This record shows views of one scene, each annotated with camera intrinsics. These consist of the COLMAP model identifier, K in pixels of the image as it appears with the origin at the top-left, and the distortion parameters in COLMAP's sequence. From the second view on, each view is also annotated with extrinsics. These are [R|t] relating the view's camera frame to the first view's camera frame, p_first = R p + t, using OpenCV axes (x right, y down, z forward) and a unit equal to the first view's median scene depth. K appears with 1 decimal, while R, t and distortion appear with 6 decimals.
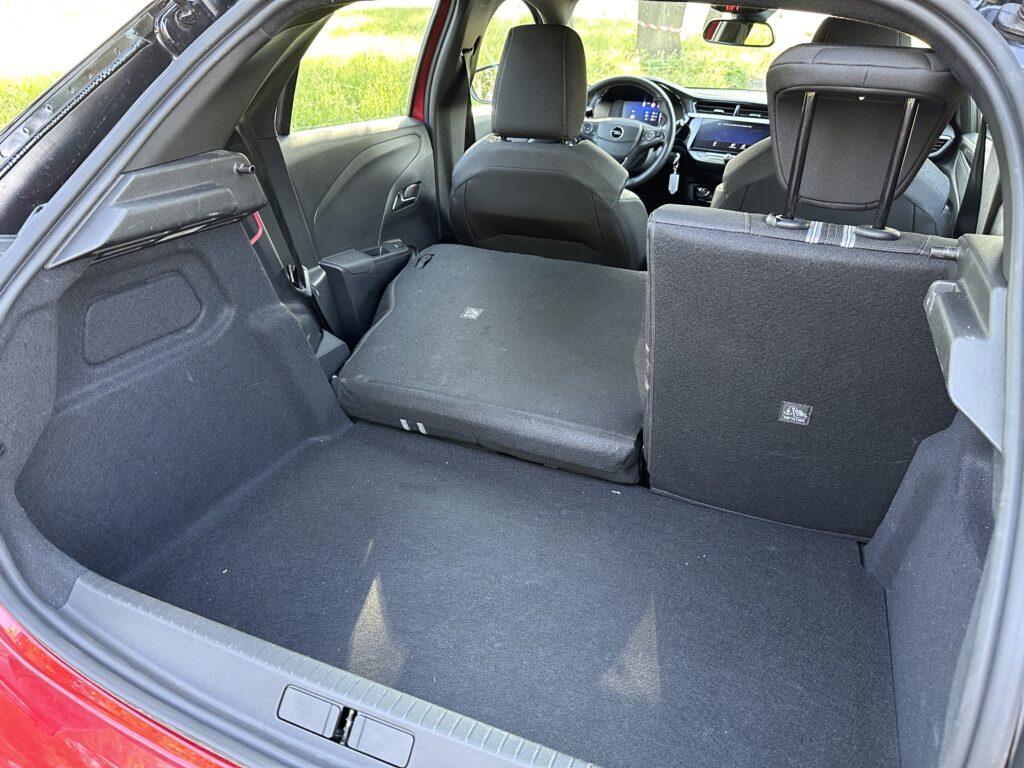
lens RADIAL K [[699.7, 0, 512.0], [0, 699.7, 384.0], [0, 0, 1]] dist [-0.024694, 0.000579]
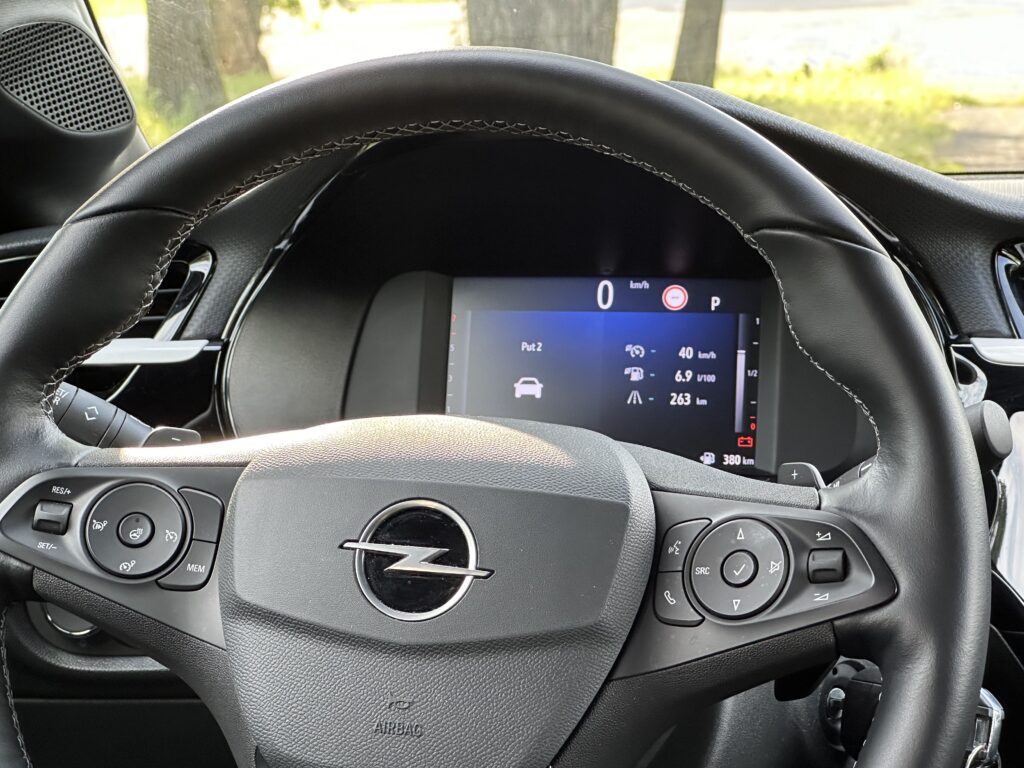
lens RADIAL K [[2265.0, 0, 512.0], [0, 2265.0, 384.0], [0, 0, 1]] dist [0.016834, 0.084160]
pose [[0.984222, -0.061008, 0.166087, 0.108106], [0.115249, 0.933284, -0.340145, -0.263067], [-0.134254, 0.353920, 0.925590, 0.663671]]
